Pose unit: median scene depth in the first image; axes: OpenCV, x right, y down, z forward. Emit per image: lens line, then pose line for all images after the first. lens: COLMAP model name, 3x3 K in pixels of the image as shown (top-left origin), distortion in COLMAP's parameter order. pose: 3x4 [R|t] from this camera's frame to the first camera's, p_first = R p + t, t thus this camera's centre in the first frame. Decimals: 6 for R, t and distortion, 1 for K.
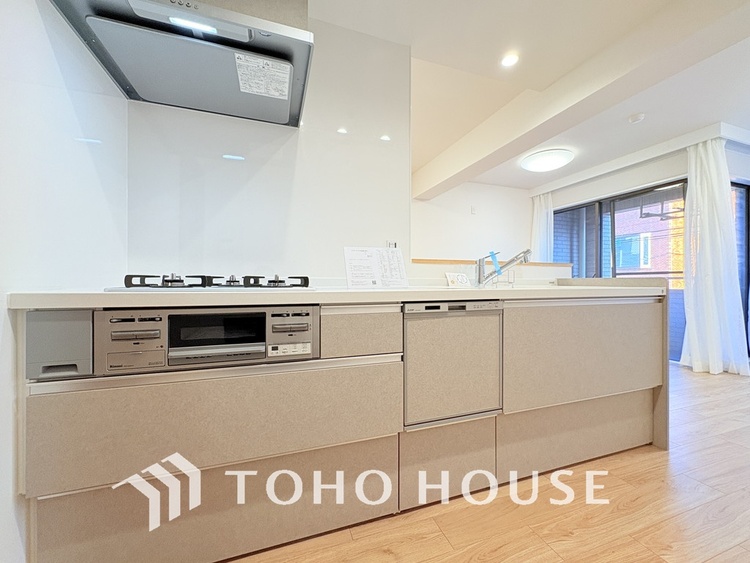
lens RADIAL K [[300.0, 0, 375.1], [0, 300.0, 282.5], [0, 0, 1]] dist [-0.002852, 0.000310]
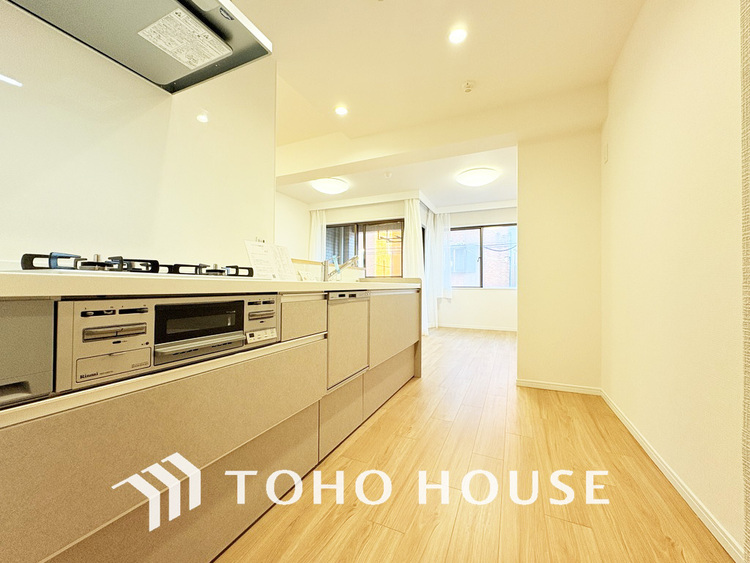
lens RADIAL K [[300.0, 0, 374.0], [0, 300.0, 282.8], [0, 0, 1]] dist [-0.002852, 0.000310]
pose [[0.692546, 0.010305, 0.721301, -0.681680], [-0.005584, 0.999945, -0.008925, 0.039904], [-0.721352, 0.002153, 0.692565, -0.015101]]
